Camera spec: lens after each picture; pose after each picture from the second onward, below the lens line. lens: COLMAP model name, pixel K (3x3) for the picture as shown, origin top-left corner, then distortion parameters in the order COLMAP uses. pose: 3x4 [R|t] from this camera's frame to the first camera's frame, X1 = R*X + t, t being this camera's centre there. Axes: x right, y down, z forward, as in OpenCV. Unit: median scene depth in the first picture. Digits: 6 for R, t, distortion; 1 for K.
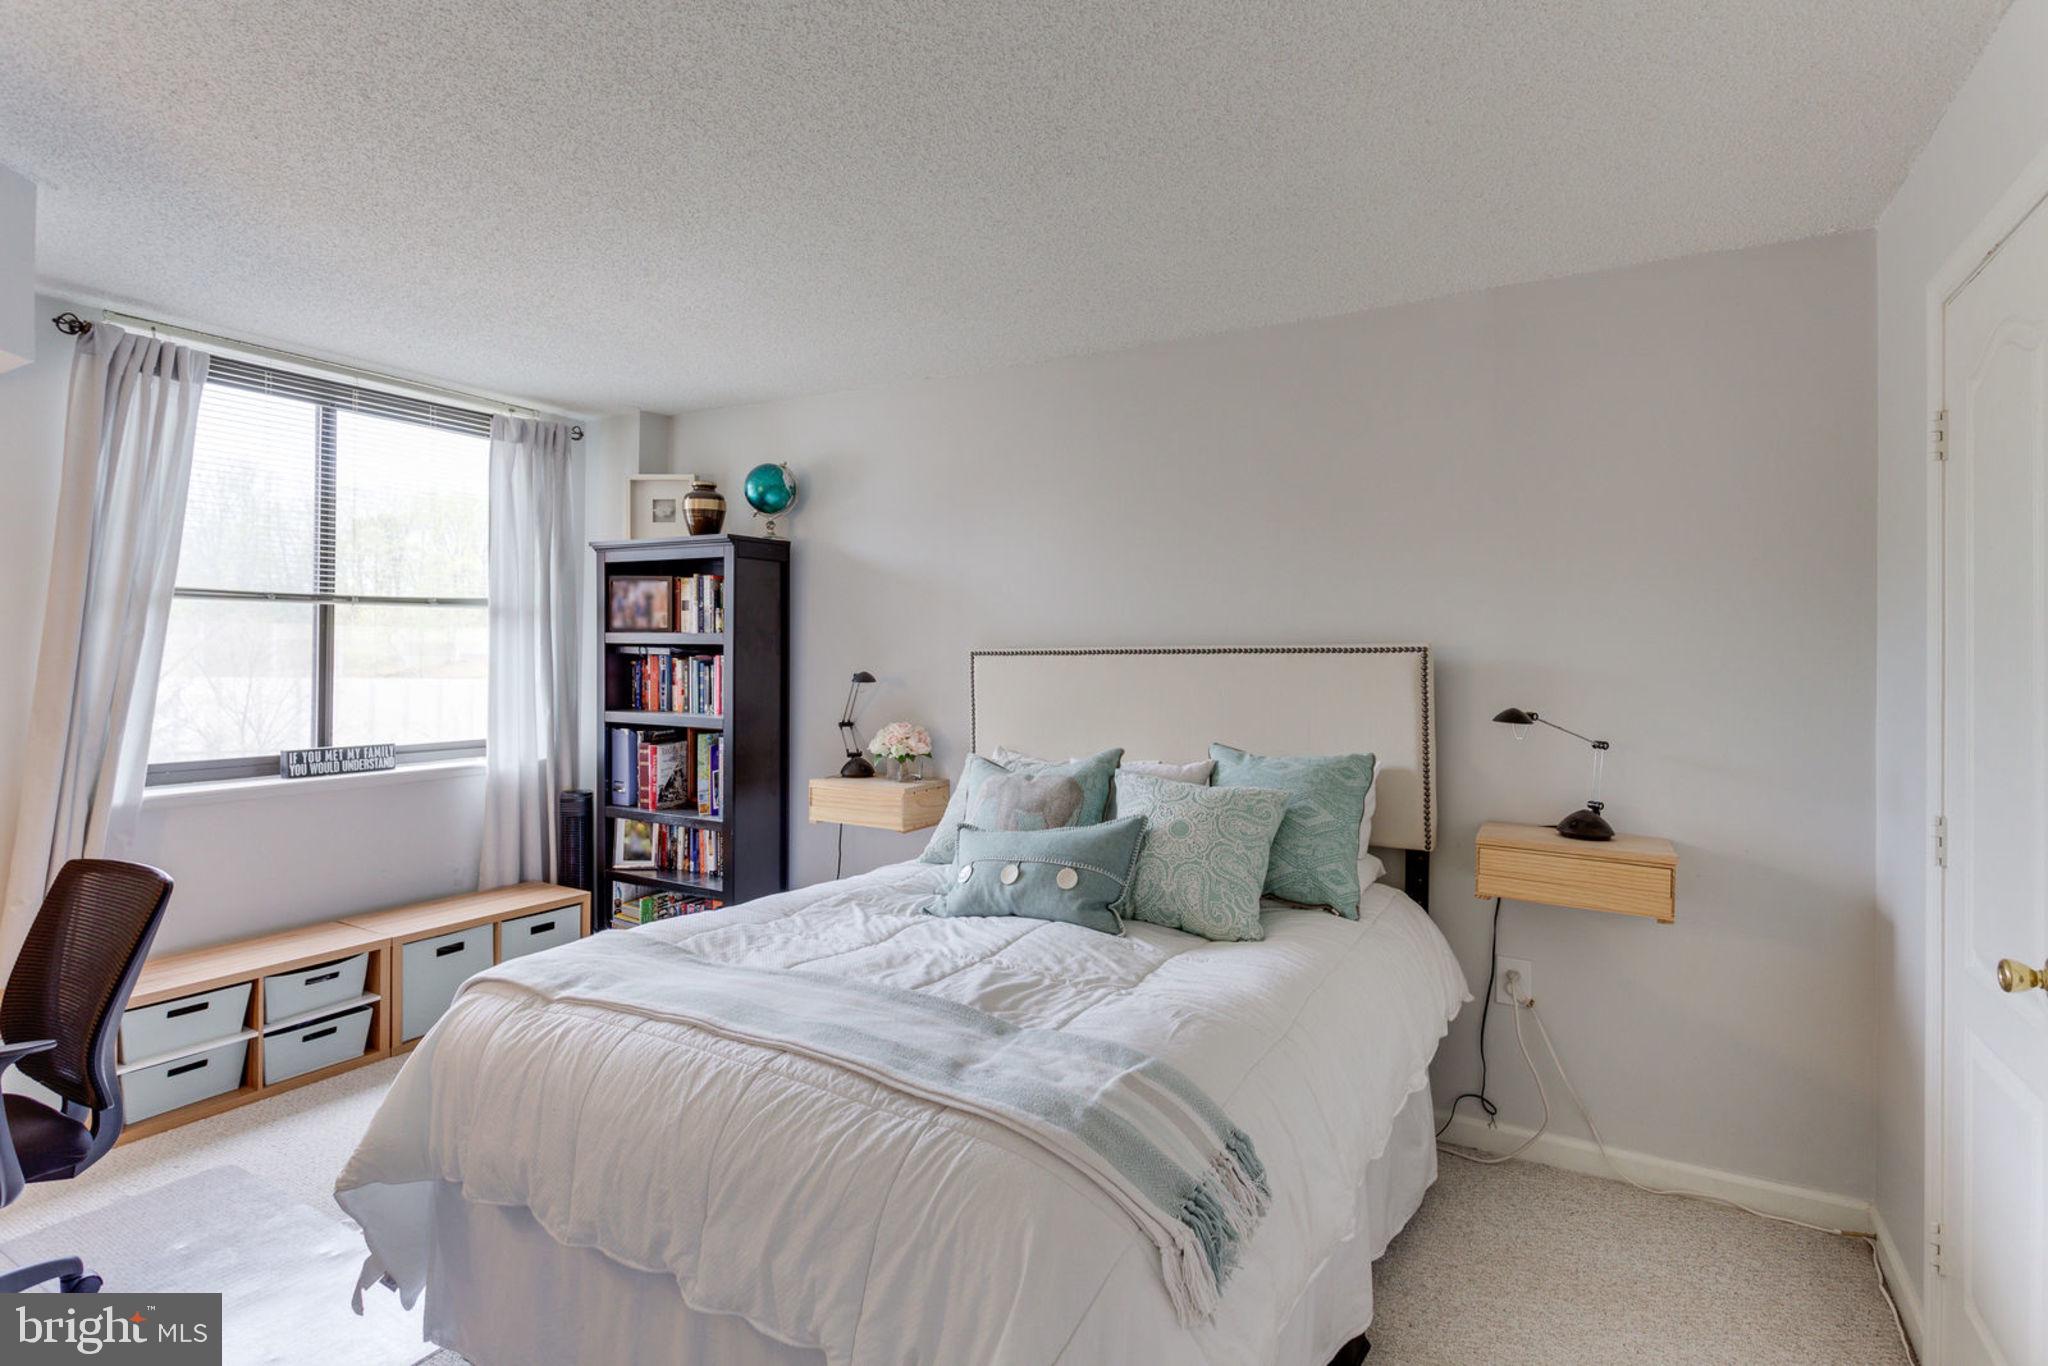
lens RADIAL K [[1029.3, 0, 1031.8], [0, 1029.3, 679.7], [0, 0, 1]] dist [0.002644, -0.000105]
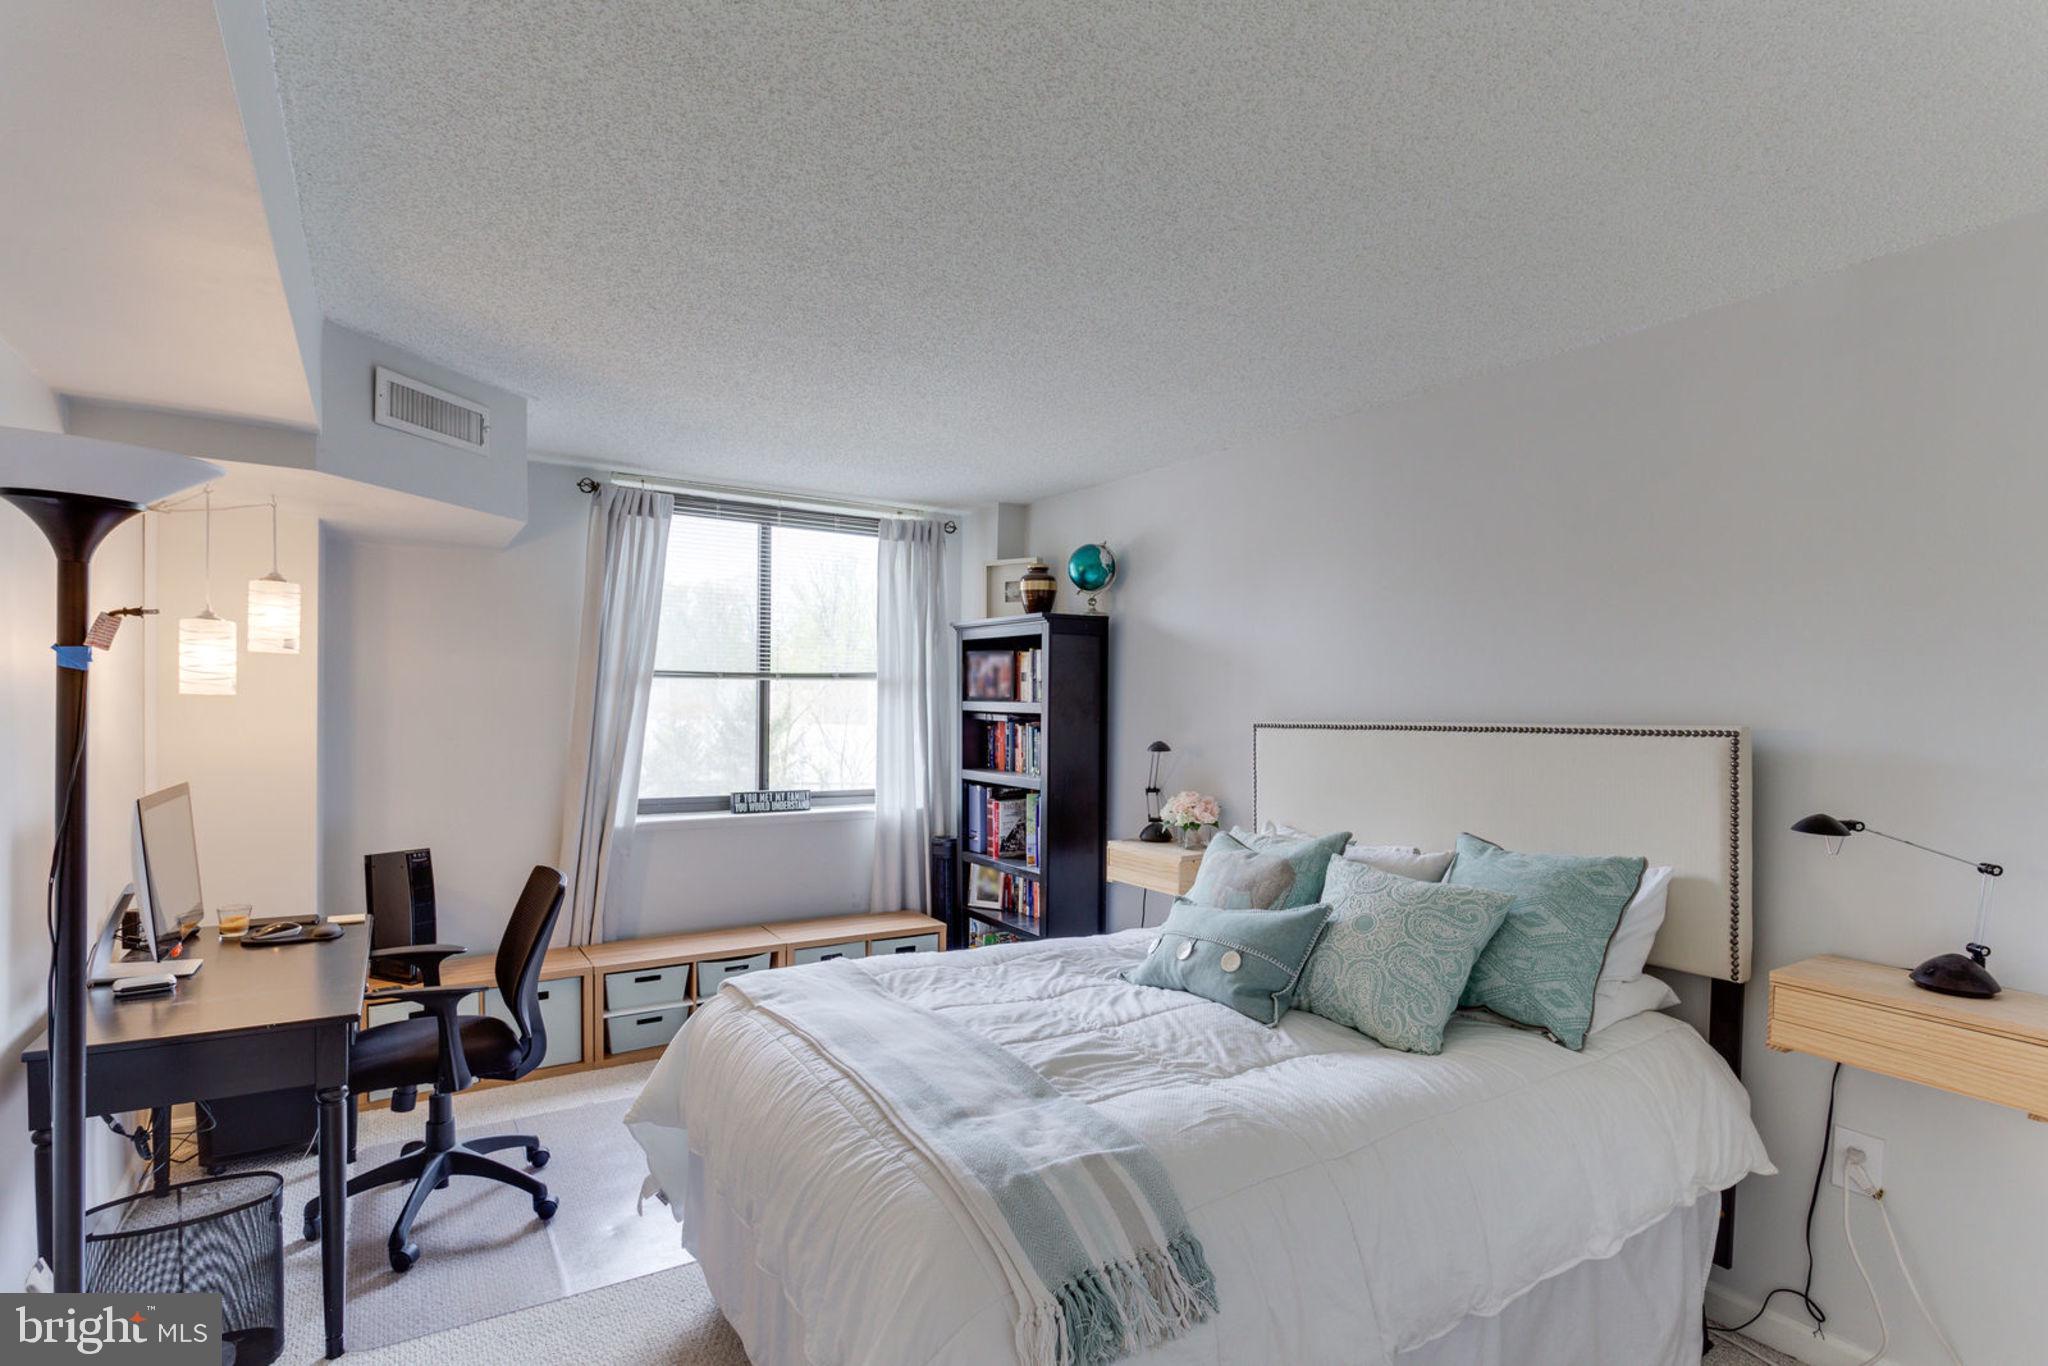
lens RADIAL K [[1018.8, 0, 1029.1], [0, 1018.8, 764.3], [0, 0, 1]] dist [-0.002238, -0.001113]
pose [[0.886702, 0.032231, -0.461217, 0.237046], [-0.018498, 0.999242, 0.034266, -0.020702], [0.461971, -0.021852, 0.886626, 0.032856]]
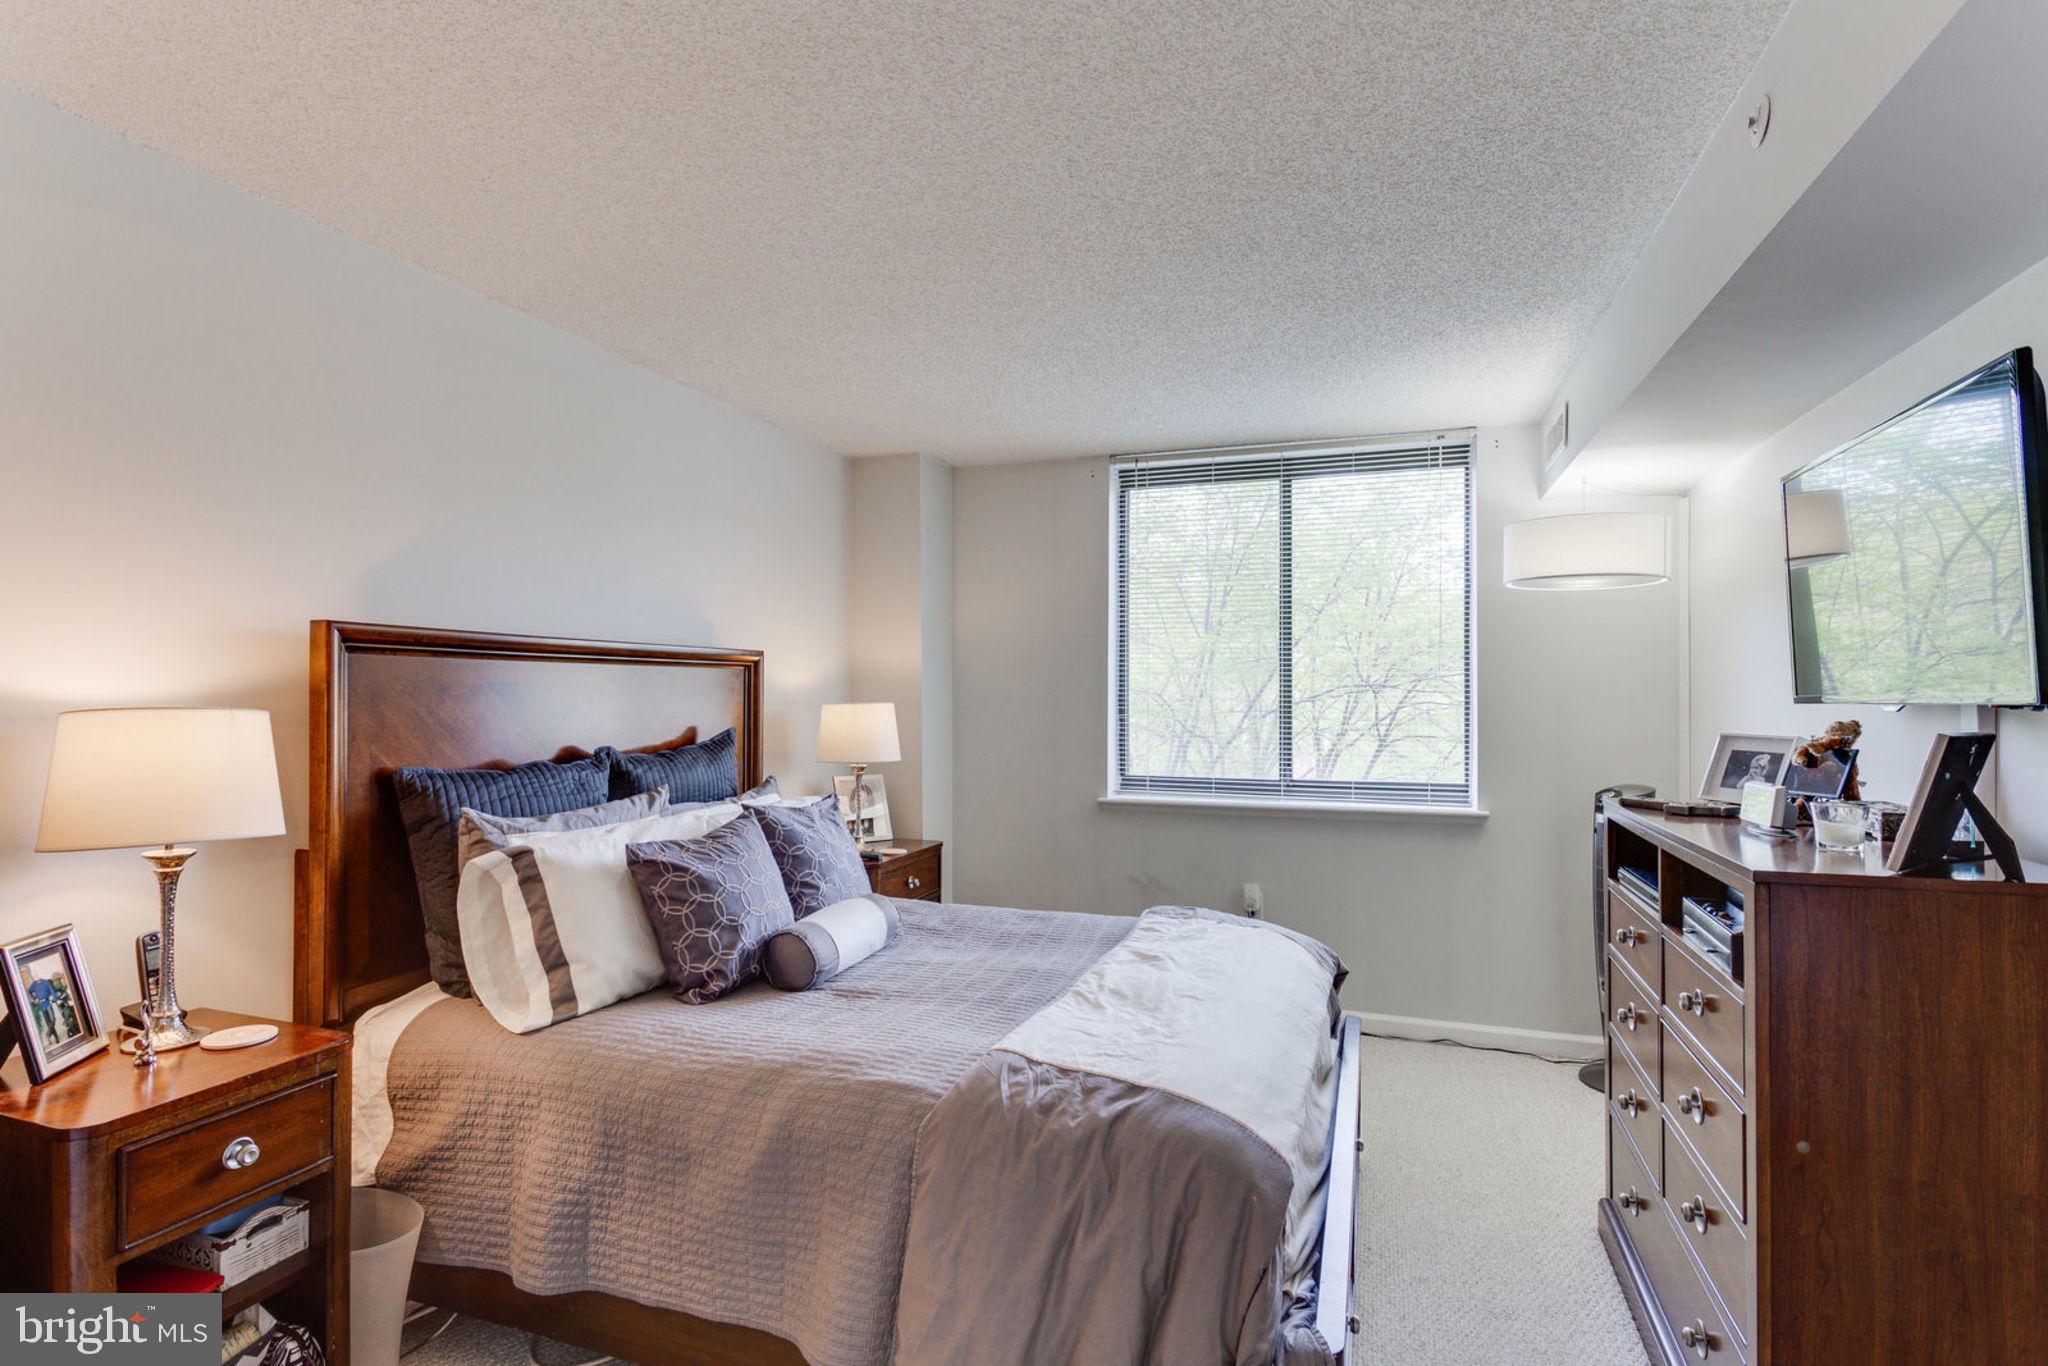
lens RADIAL K [[1029.3, 0, 1031.8], [0, 1029.3, 679.7], [0, 0, 1]] dist [0.002644, -0.000105]
pose [[0.199628, -0.009422, -0.979826, 0.453244], [-0.027534, 0.999505, -0.015221, -0.021419], [0.979485, 0.030017, 0.199270, 0.605113]]
